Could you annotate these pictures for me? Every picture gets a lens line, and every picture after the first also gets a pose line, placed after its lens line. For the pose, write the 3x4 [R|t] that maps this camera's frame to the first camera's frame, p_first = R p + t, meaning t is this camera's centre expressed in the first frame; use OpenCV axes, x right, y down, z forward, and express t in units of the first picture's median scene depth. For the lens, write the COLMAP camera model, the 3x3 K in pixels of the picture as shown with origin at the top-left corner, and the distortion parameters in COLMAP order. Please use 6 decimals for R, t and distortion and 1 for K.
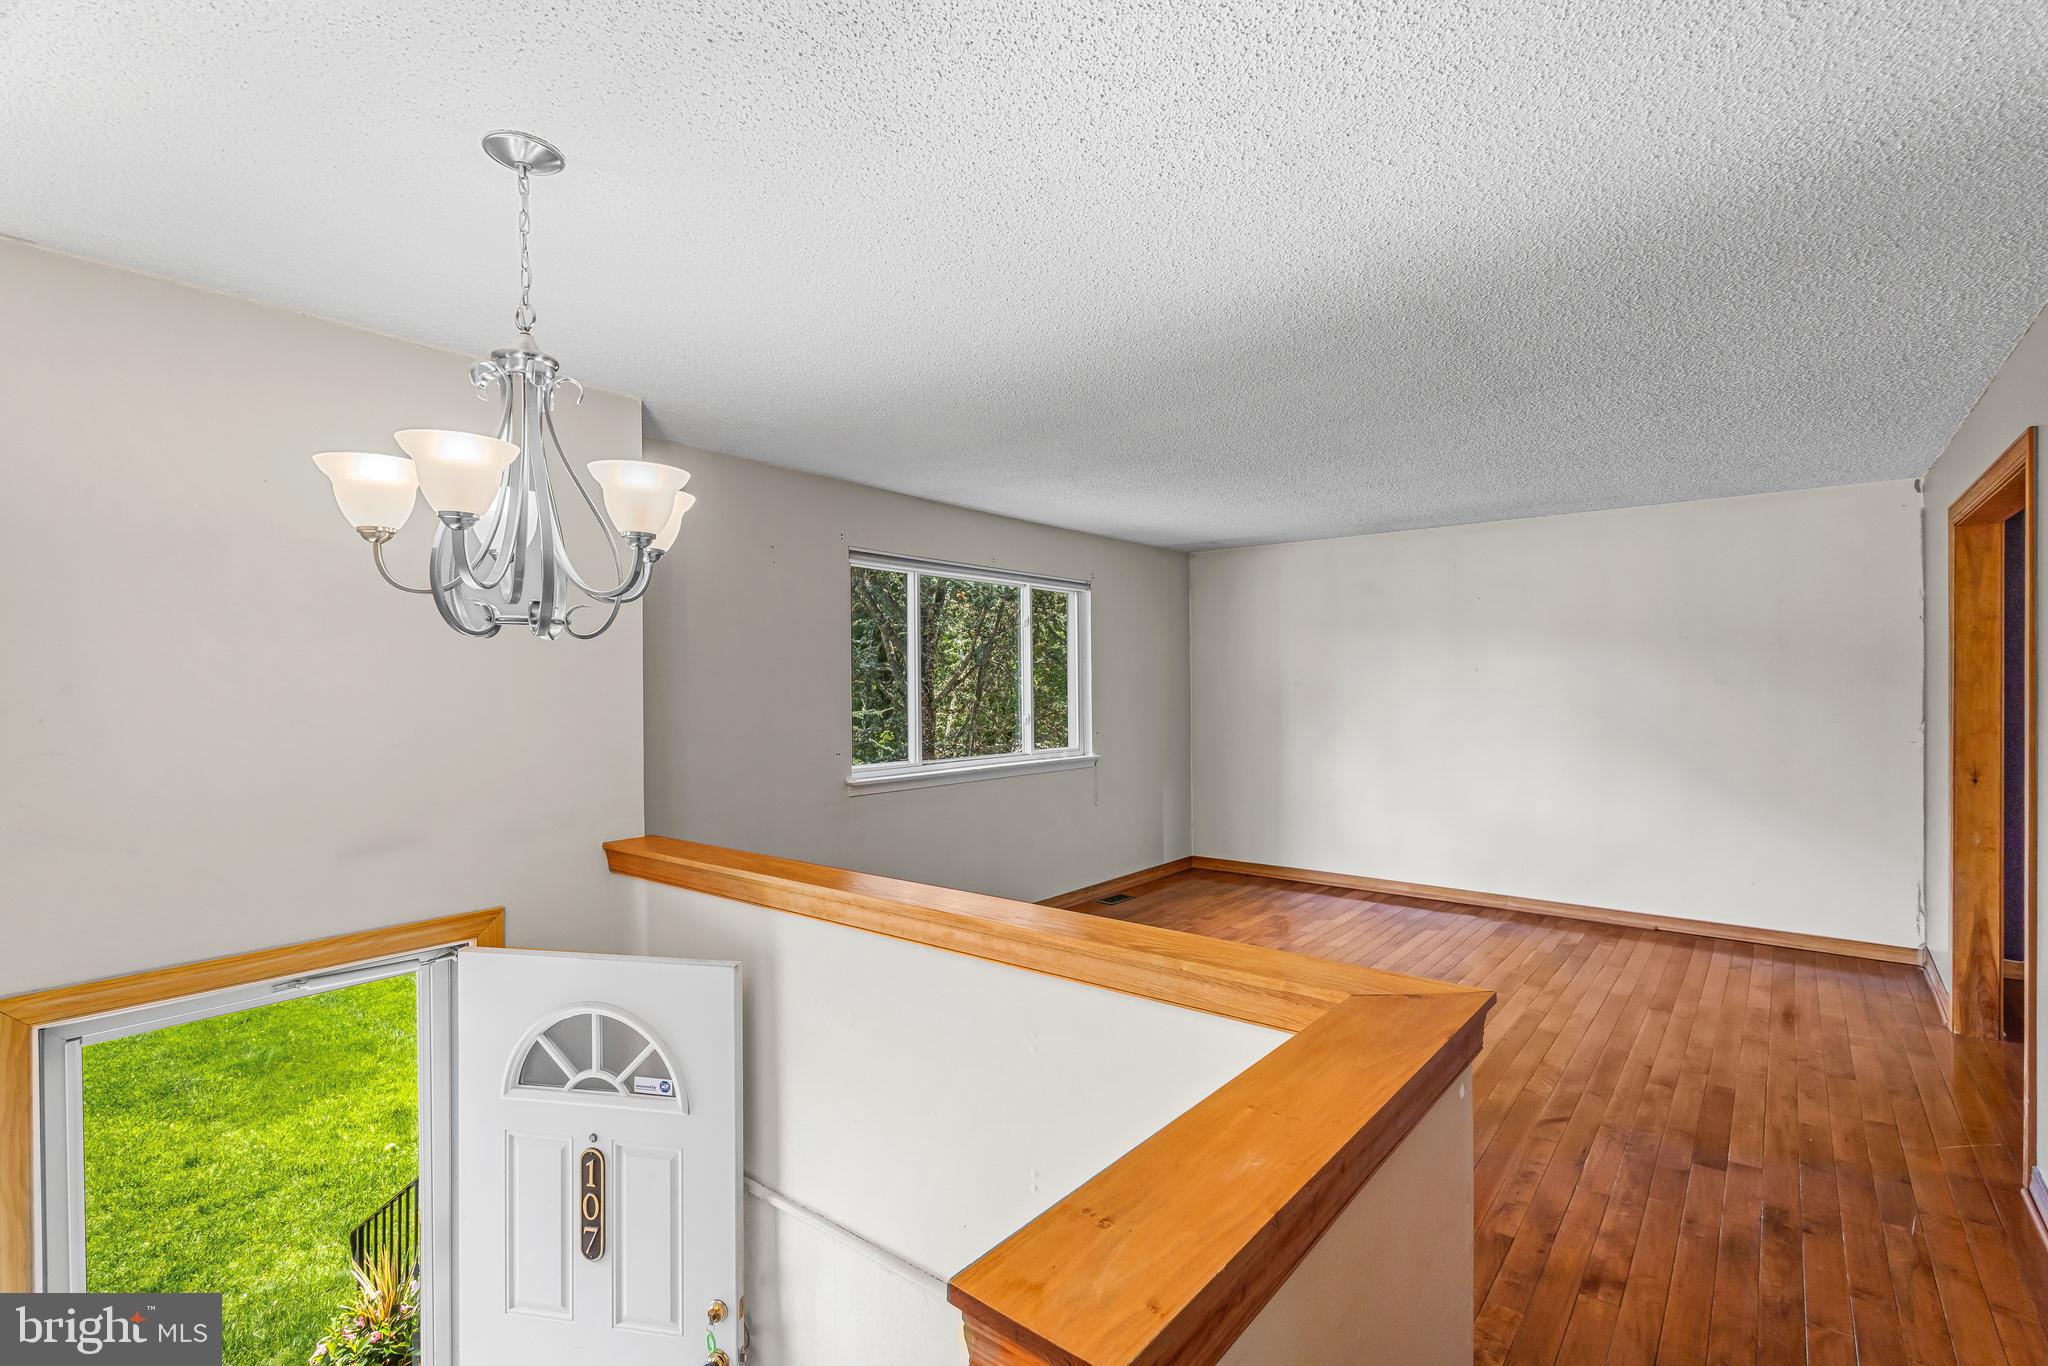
lens RADIAL K [[942.6, 0, 1023.9], [0, 942.6, 693.4], [0, 0, 1]] dist [-0.000104, -0.000507]
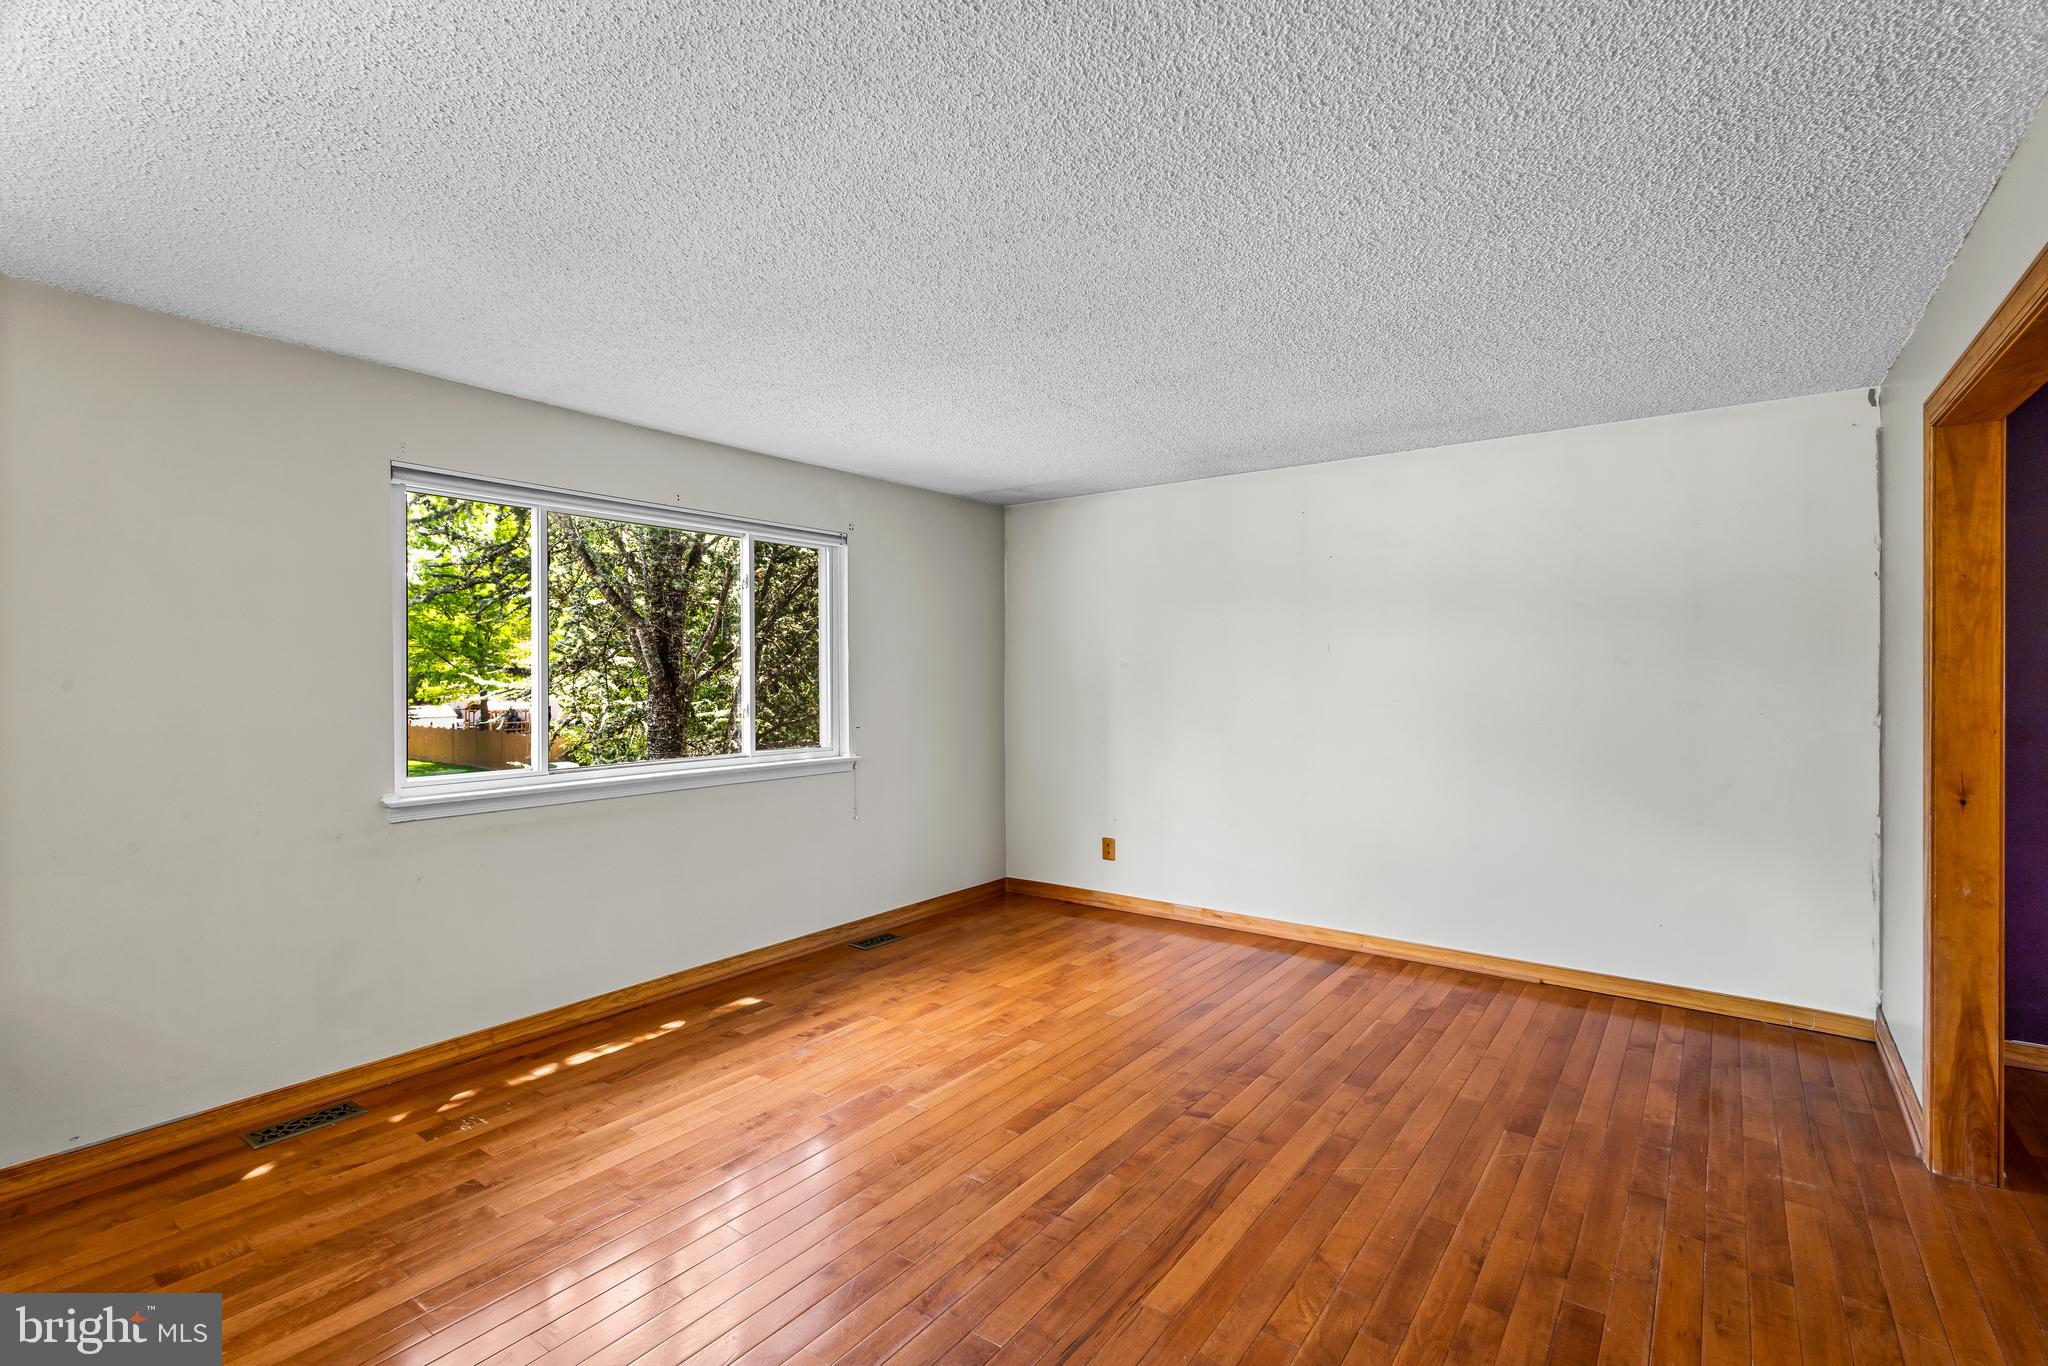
lens RADIAL K [[951.2, 0, 1024.0], [0, 951.2, 683.0], [0, 0, 1]] dist [0.000855, 0.000012]
pose [[0.998901, 0.001201, 0.046852, 0.270872], [-0.001219, 0.999999, 0.000373, 0.006911], [-0.046851, -0.000430, 0.998902, 0.310747]]
